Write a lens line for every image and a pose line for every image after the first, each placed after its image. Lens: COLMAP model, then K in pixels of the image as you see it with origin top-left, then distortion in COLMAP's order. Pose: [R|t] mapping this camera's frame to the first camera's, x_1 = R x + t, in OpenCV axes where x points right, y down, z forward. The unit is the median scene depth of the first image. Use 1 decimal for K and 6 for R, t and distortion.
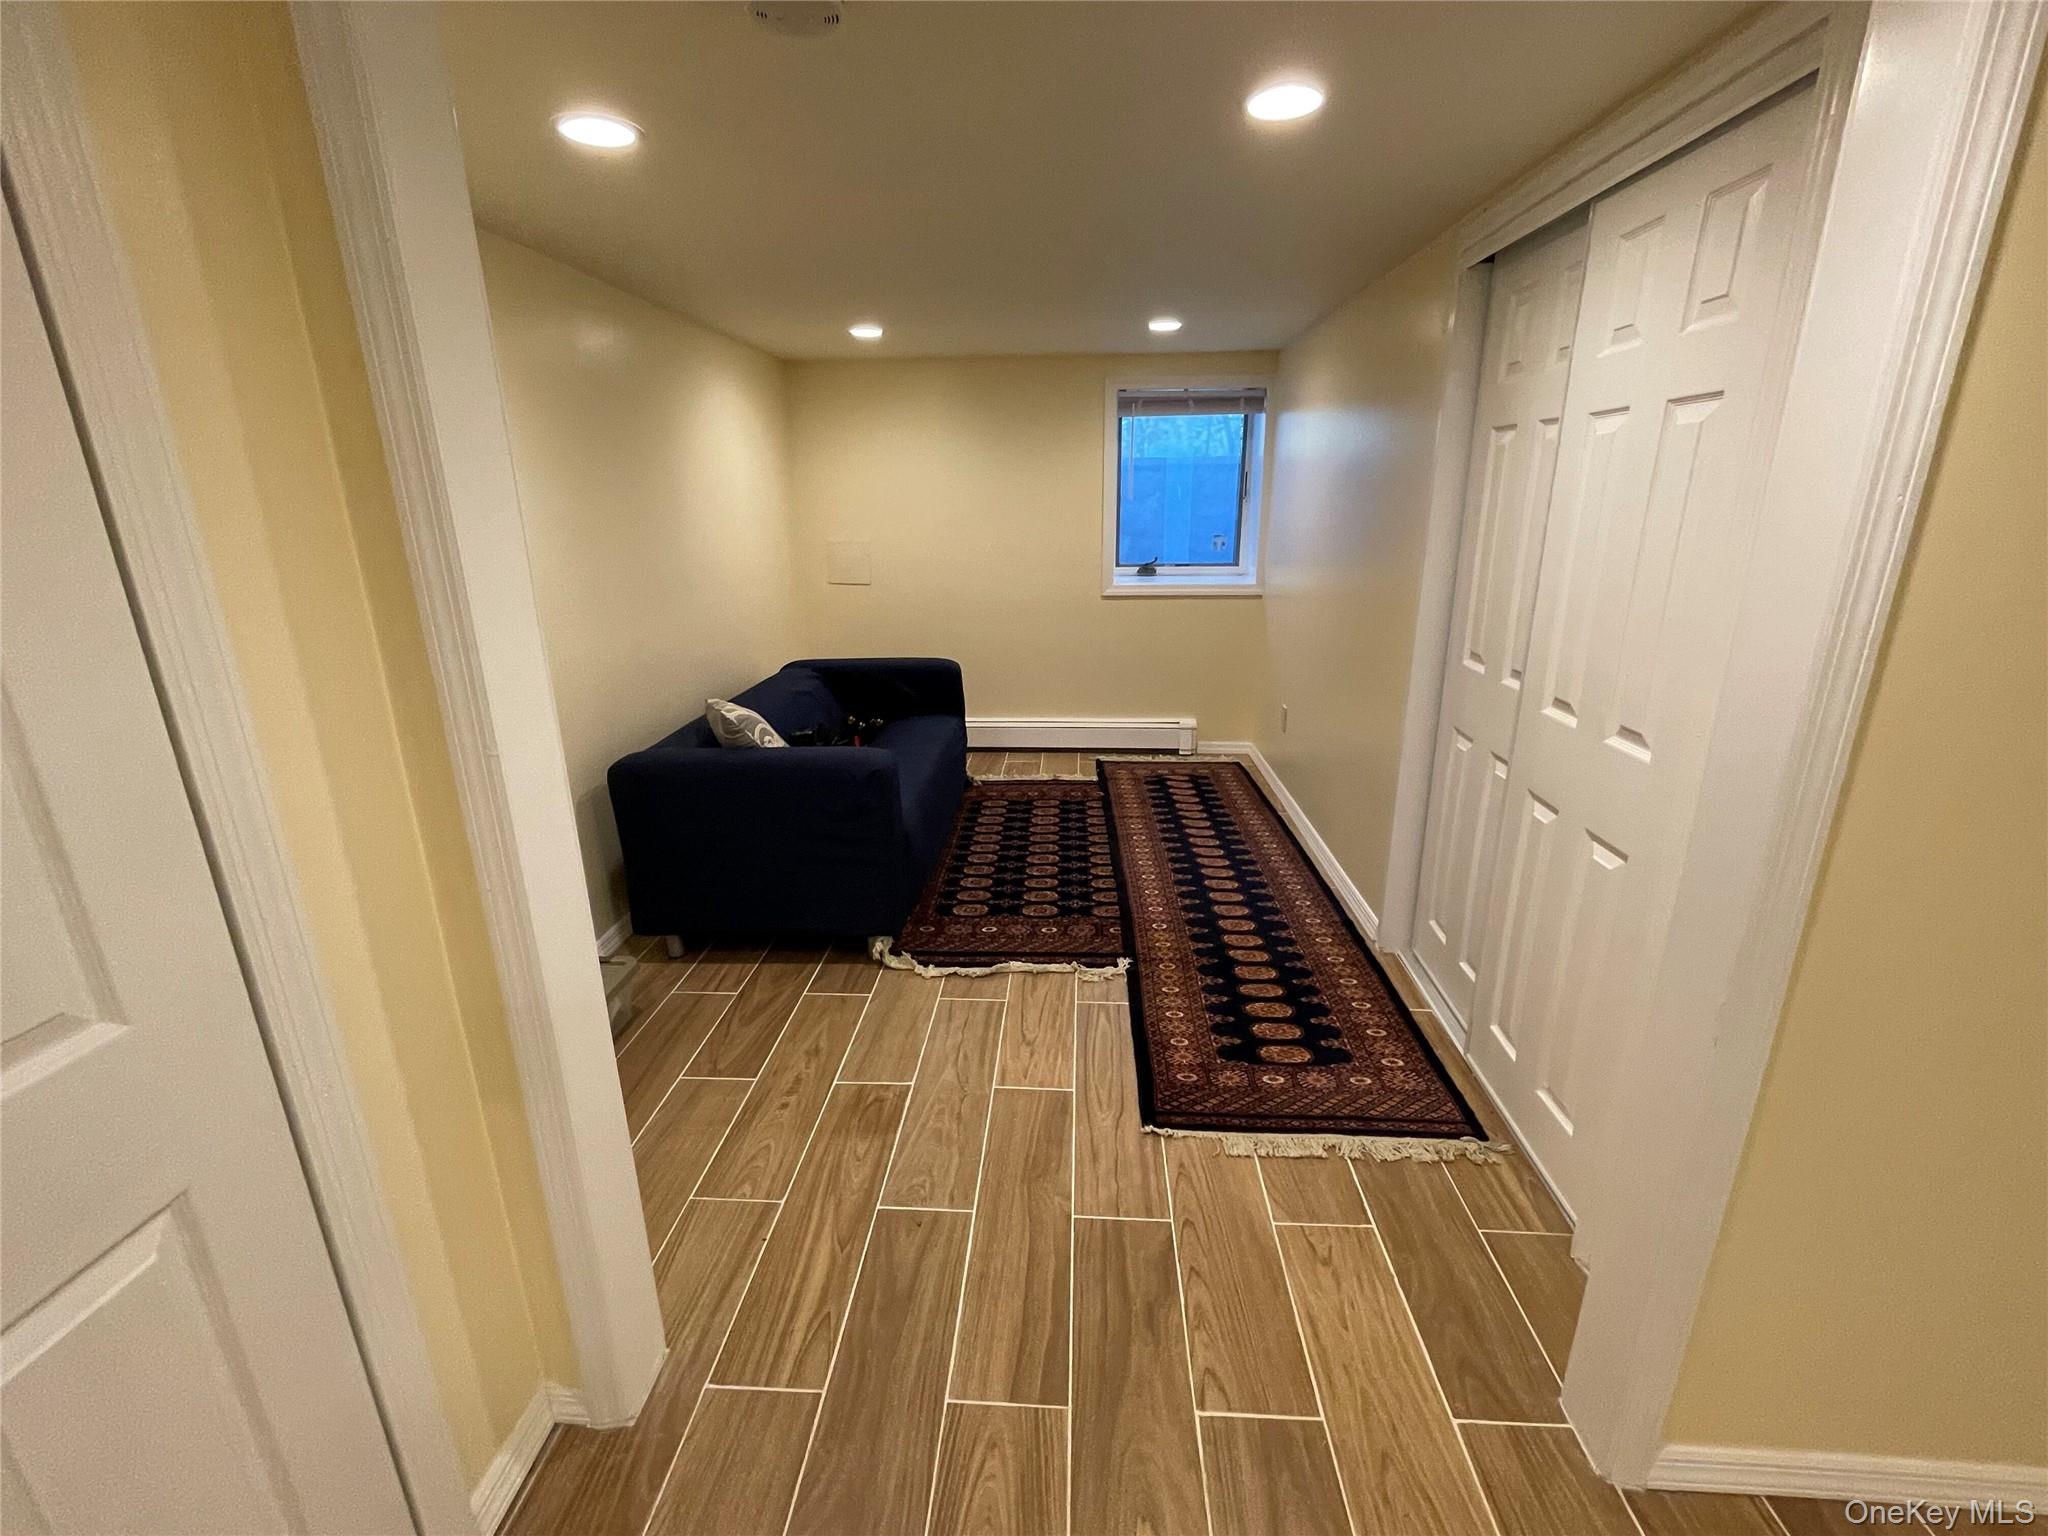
lens RADIAL K [[892.7, 0, 1029.0], [0, 892.7, 768.1], [0, 0, 1]] dist [-0.001333, 0.000021]
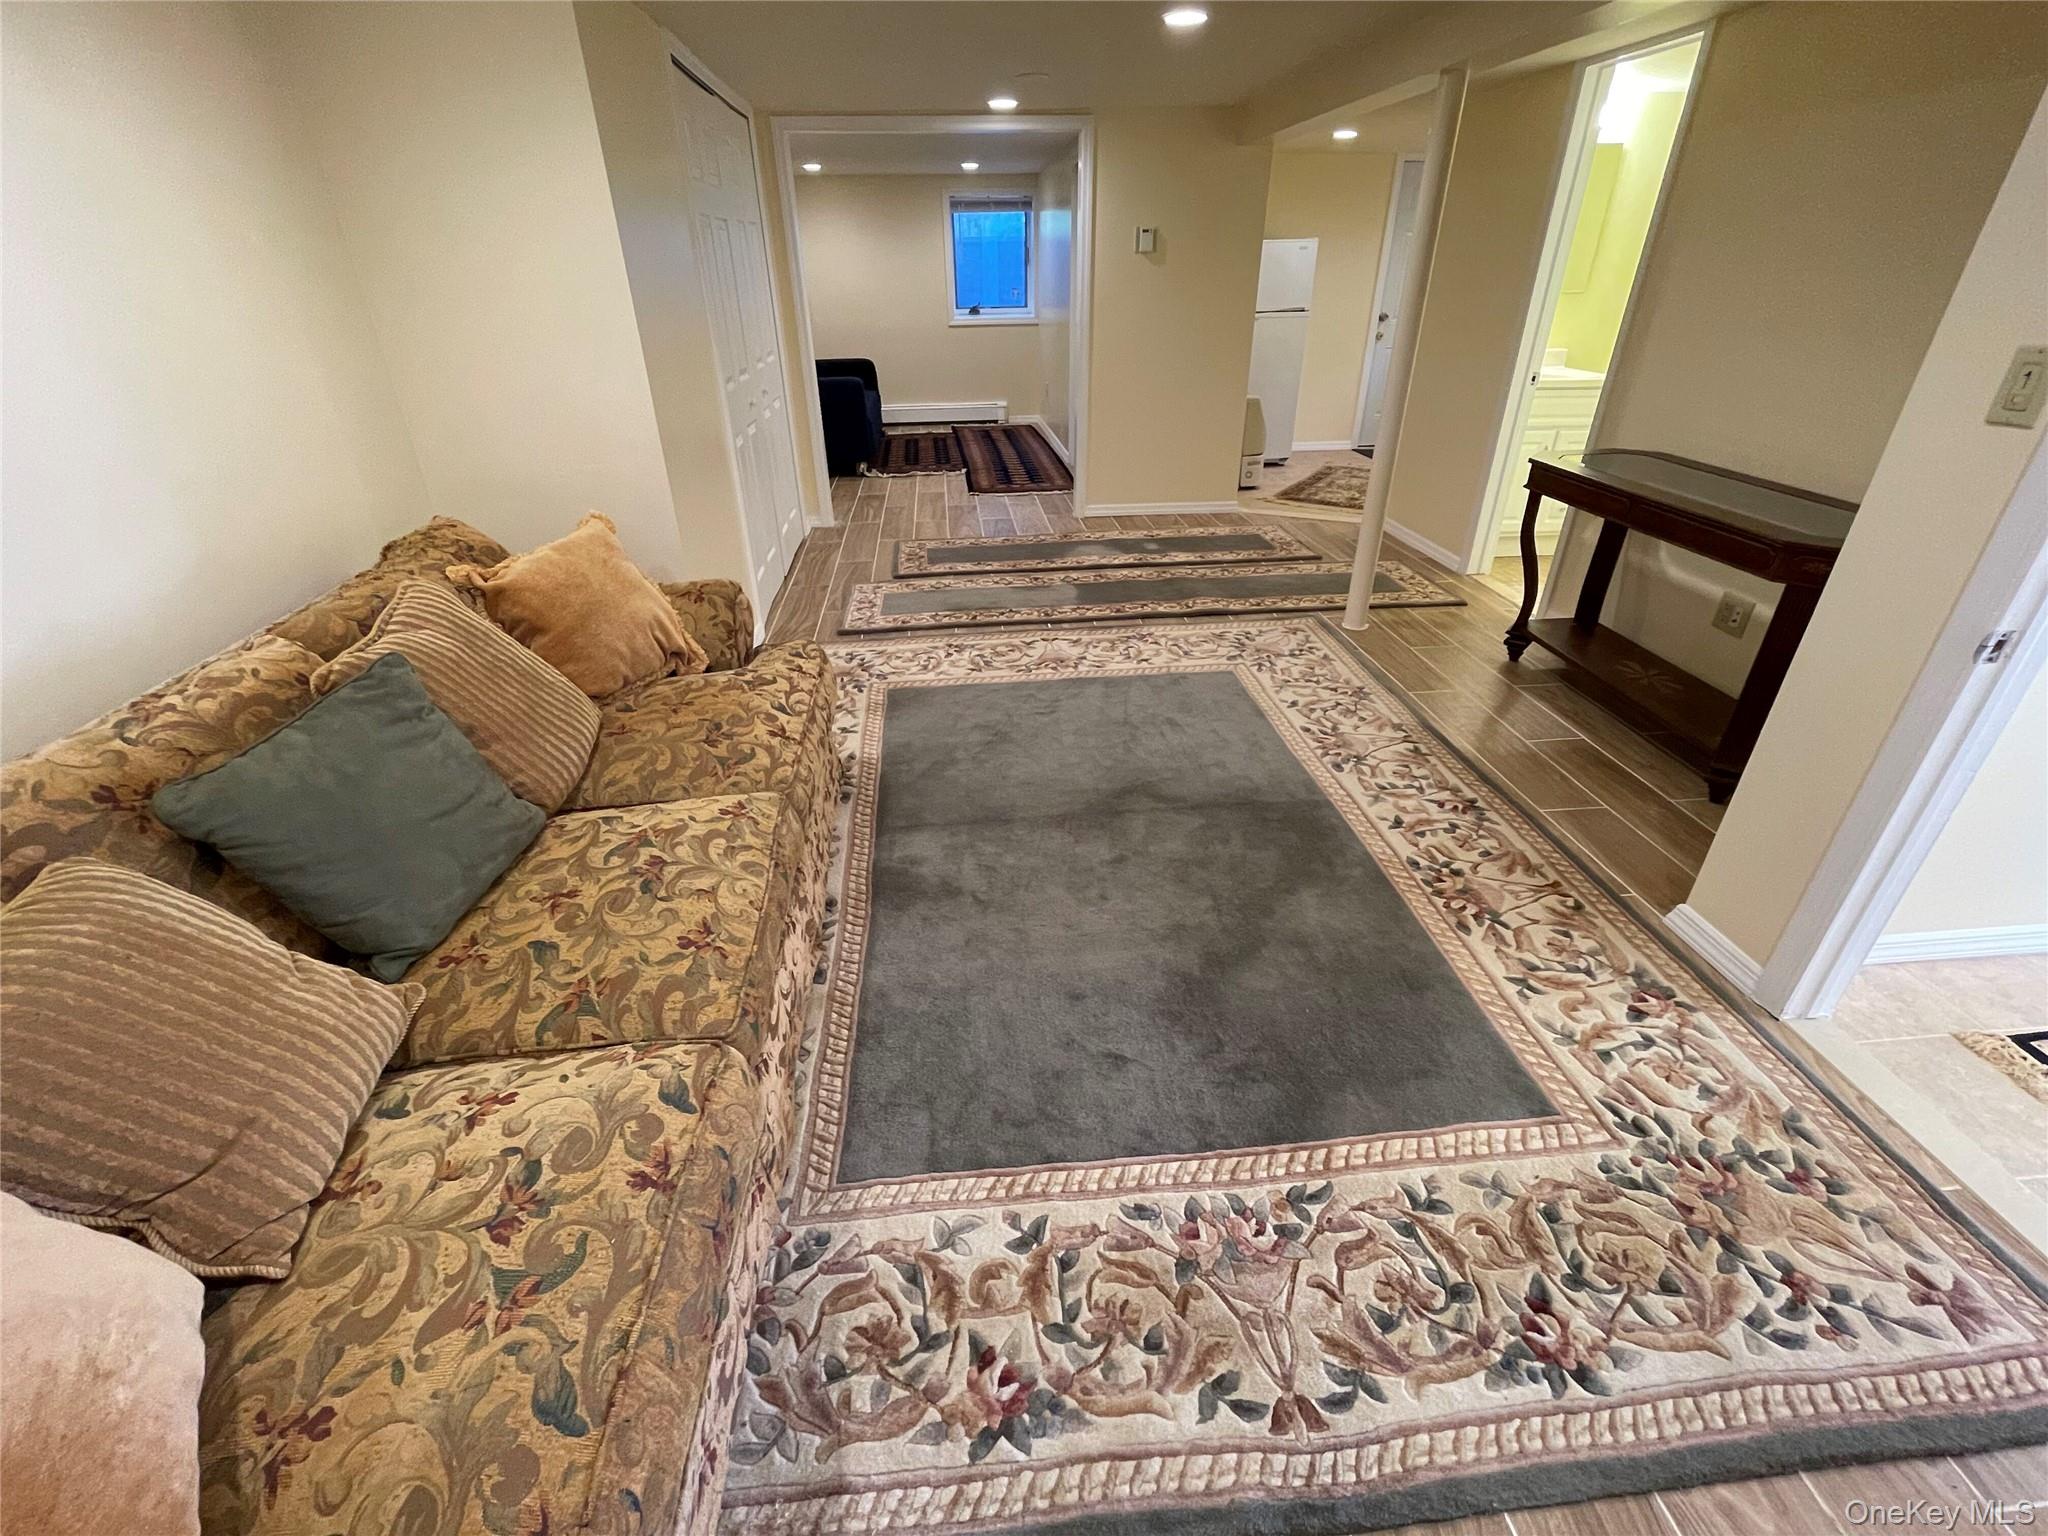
lens RADIAL K [[892.7, 0, 1018.3], [0, 892.7, 764.5], [0, 0, 1]] dist [-0.001333, 0.000021]
pose [[0.989930, -0.073584, 0.120927, -0.061301], [0.046630, 0.976105, 0.212238, 0.299280], [-0.133655, -0.204462, 0.969707, -0.943535]]
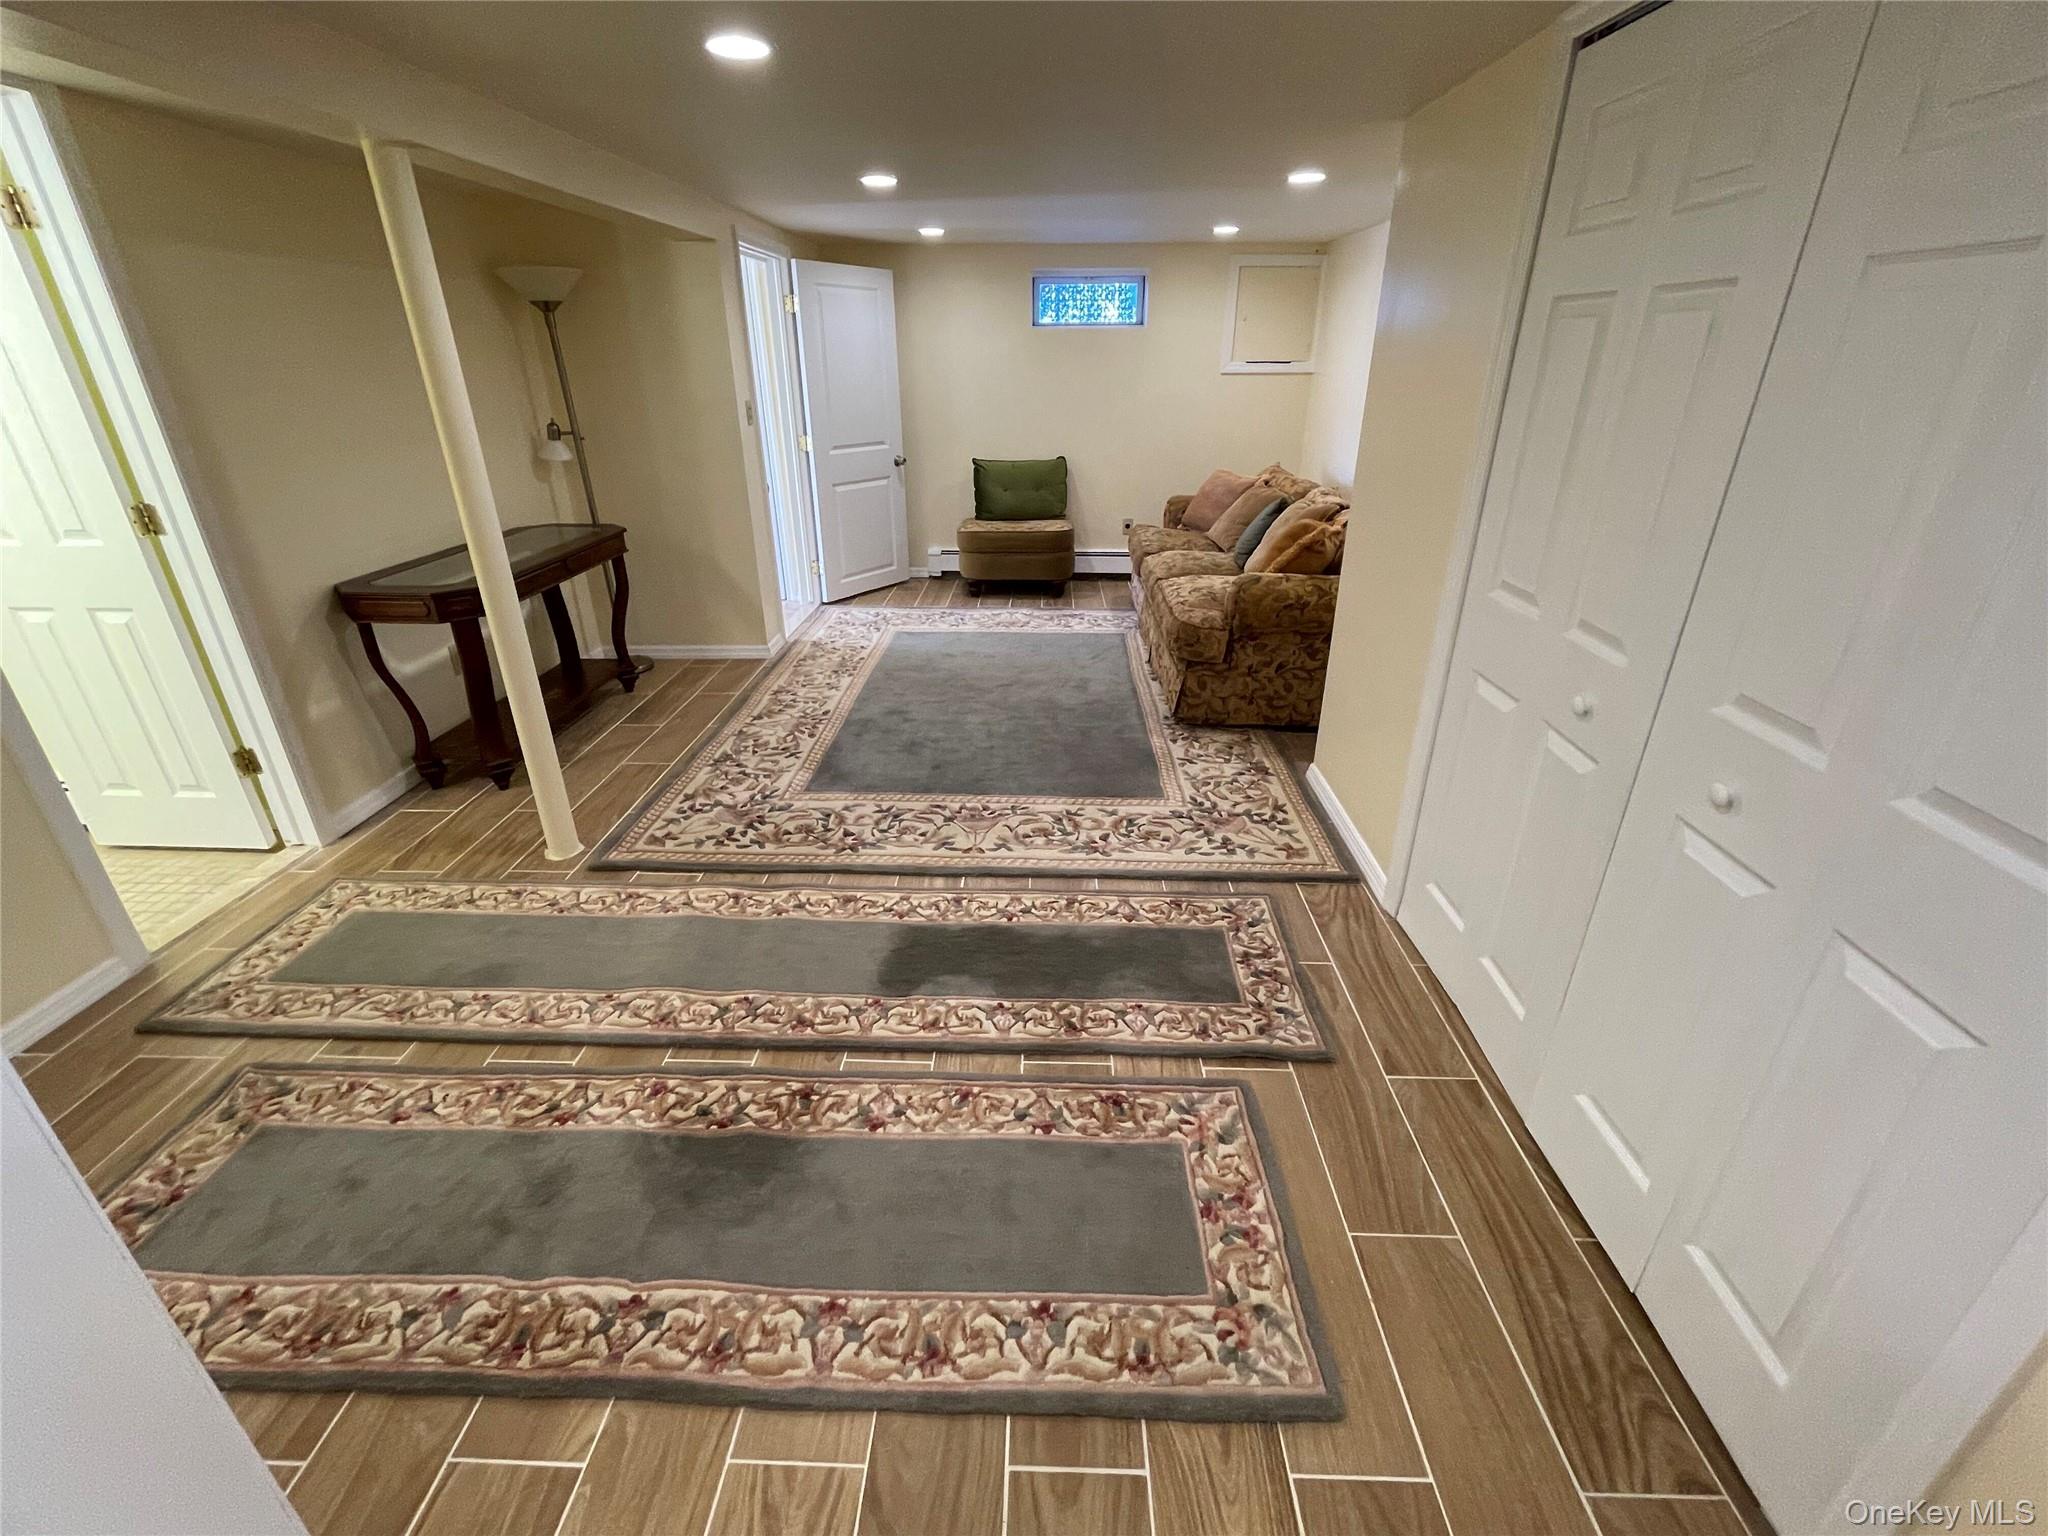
lens RADIAL K [[892.7, 0, 1025.4], [0, 892.7, 774.3], [0, 0, 1]] dist [-0.001333, 0.000021]
pose [[-0.999530, 0.023262, -0.019962, 0.051201], [0.003729, 0.738684, 0.674042, -0.105554], [0.030426, 0.673651, -0.738423, 0.313601]]
